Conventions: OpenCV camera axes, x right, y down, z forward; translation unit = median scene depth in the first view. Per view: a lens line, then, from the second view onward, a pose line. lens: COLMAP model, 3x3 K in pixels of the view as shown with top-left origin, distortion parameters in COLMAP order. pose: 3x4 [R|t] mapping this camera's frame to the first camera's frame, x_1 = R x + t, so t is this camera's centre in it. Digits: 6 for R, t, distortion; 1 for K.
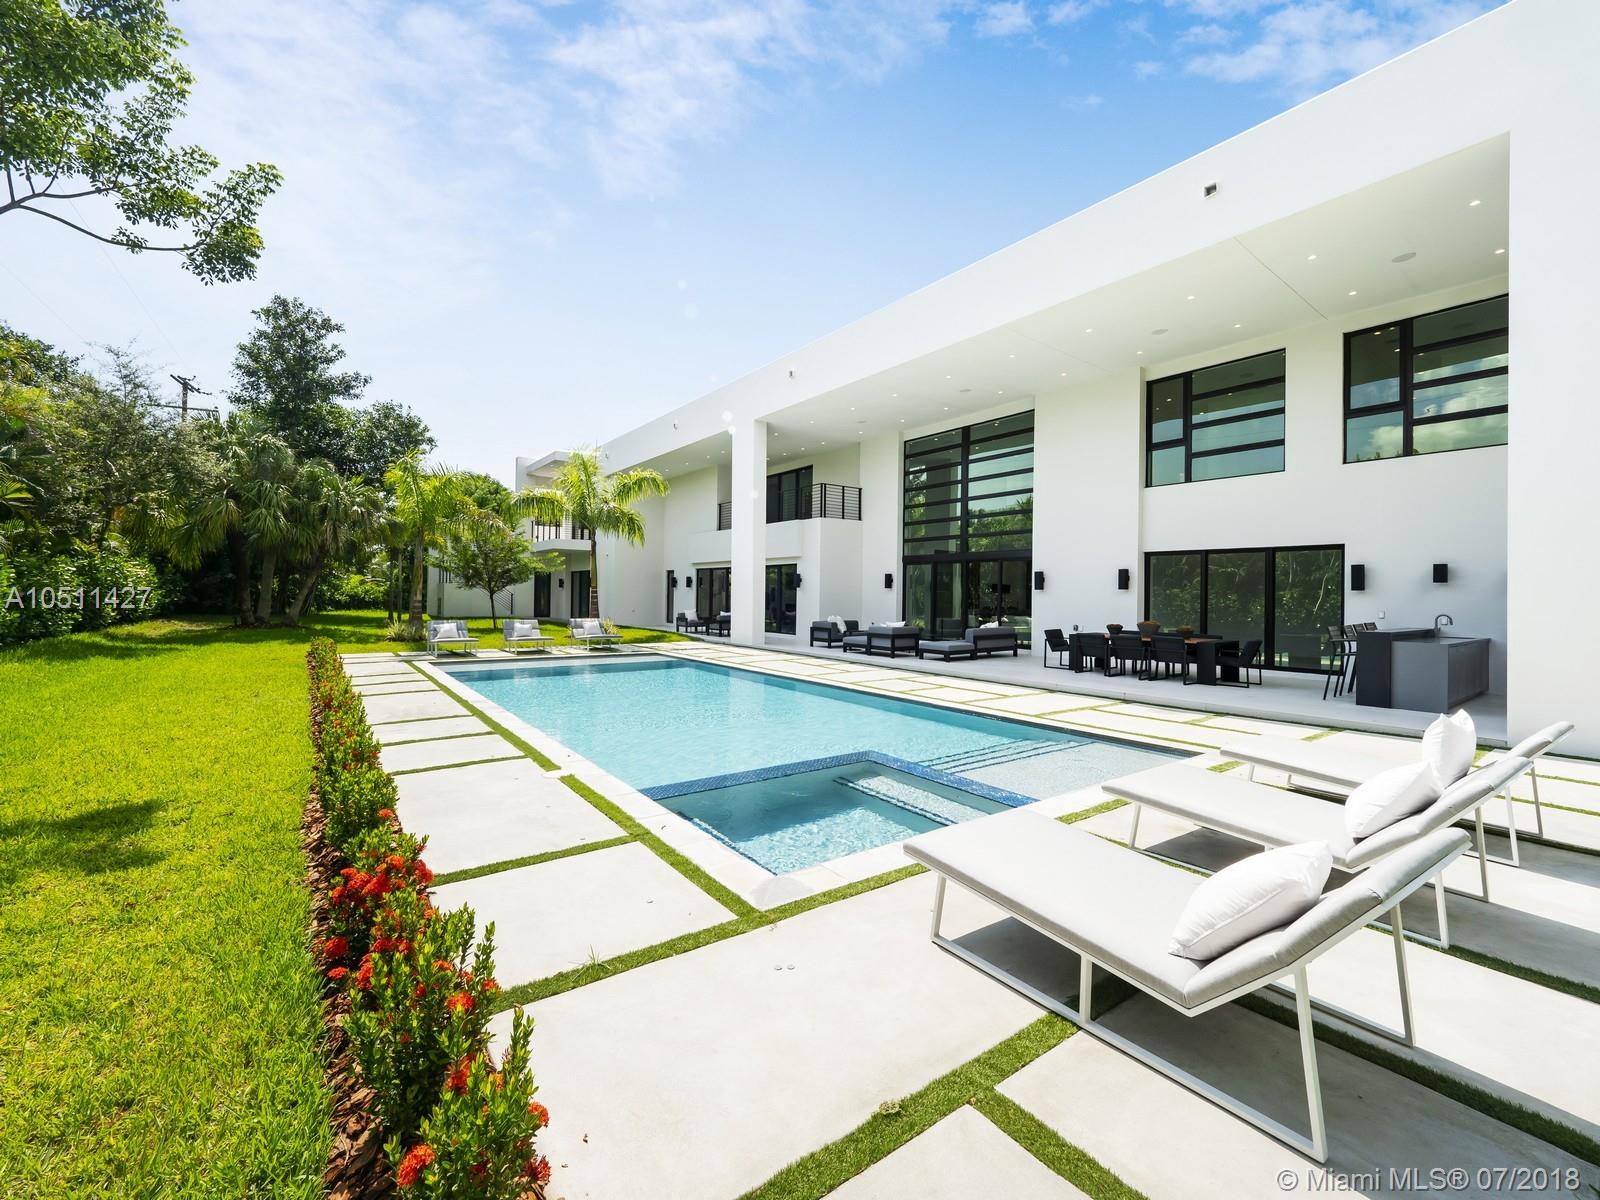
lens RADIAL K [[657.6, 0, 790.1], [0, 657.6, 597.2], [0, 0, 1]] dist [0.000367, -0.000169]
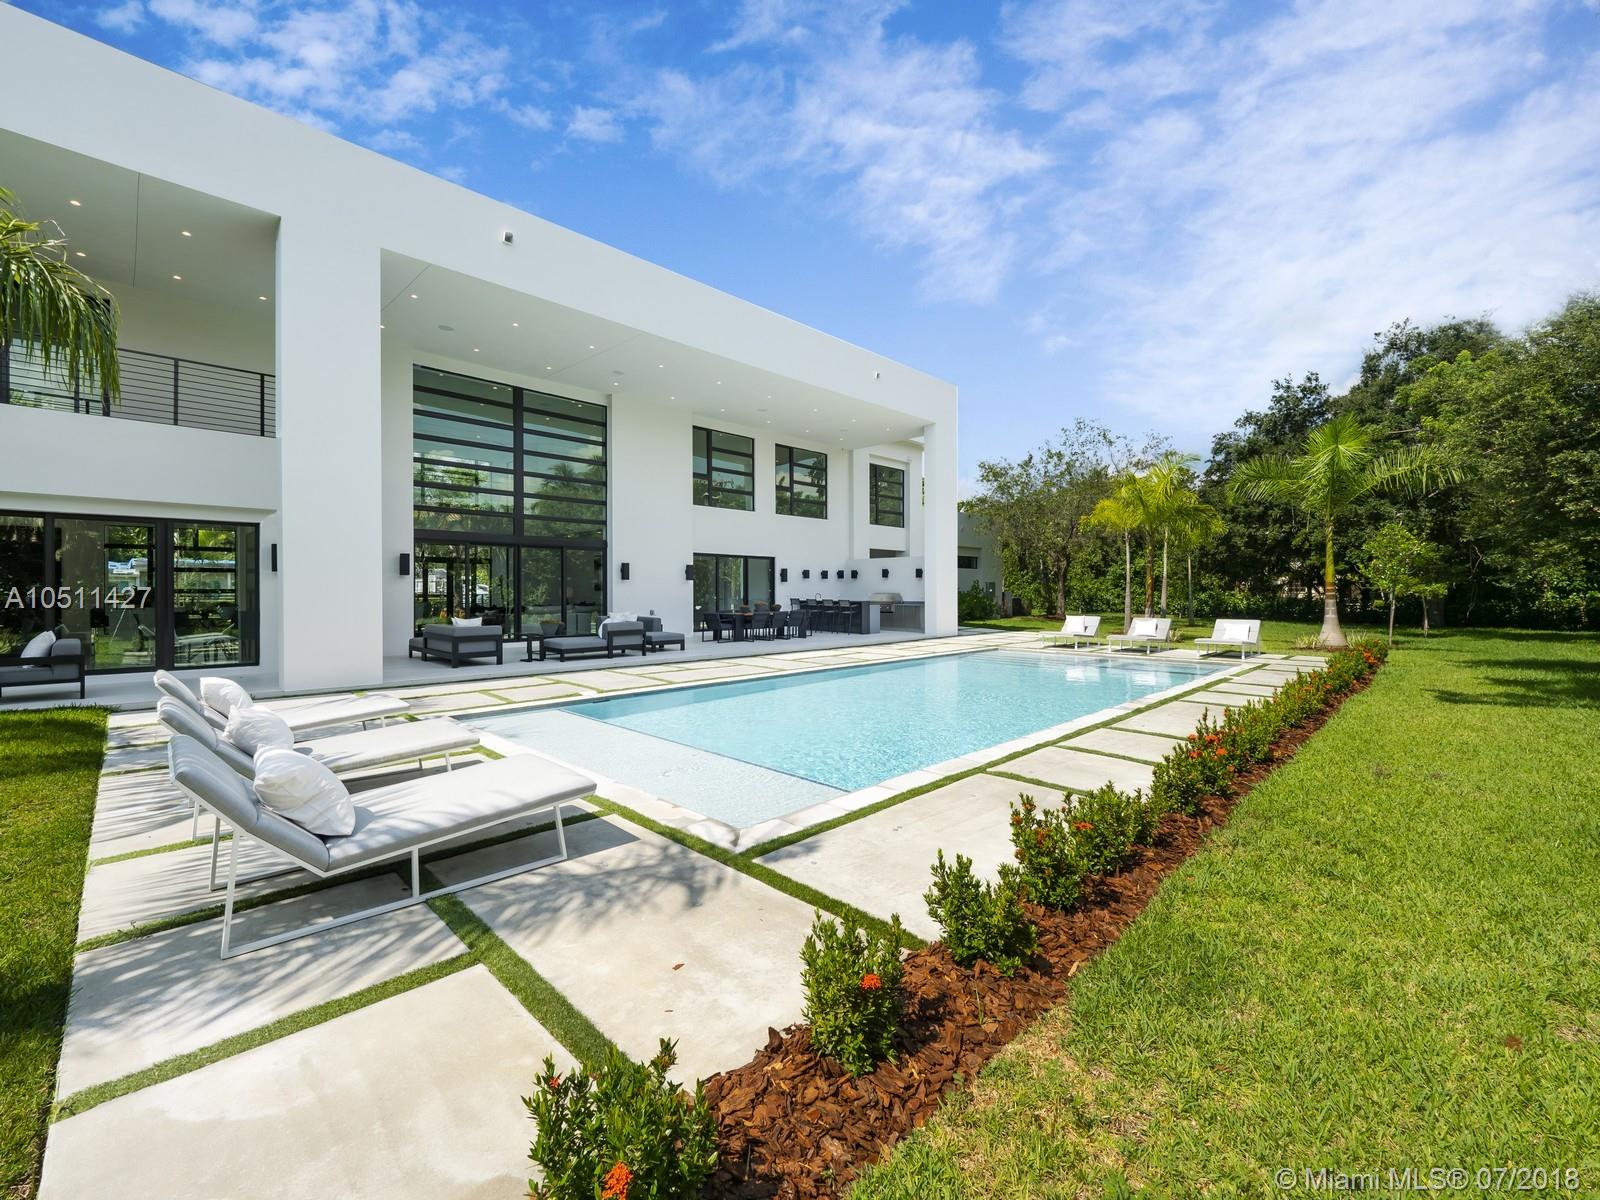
lens RADIAL K [[657.6, 0, 789.7], [0, 657.6, 590.8], [0, 0, 1]] dist [0.000367, -0.000169]
pose [[-0.143882, -0.018292, 0.989426, -0.853293], [-0.001188, 0.999832, 0.018312, -0.014528], [-0.989594, 0.001460, -0.143880, 1.040841]]
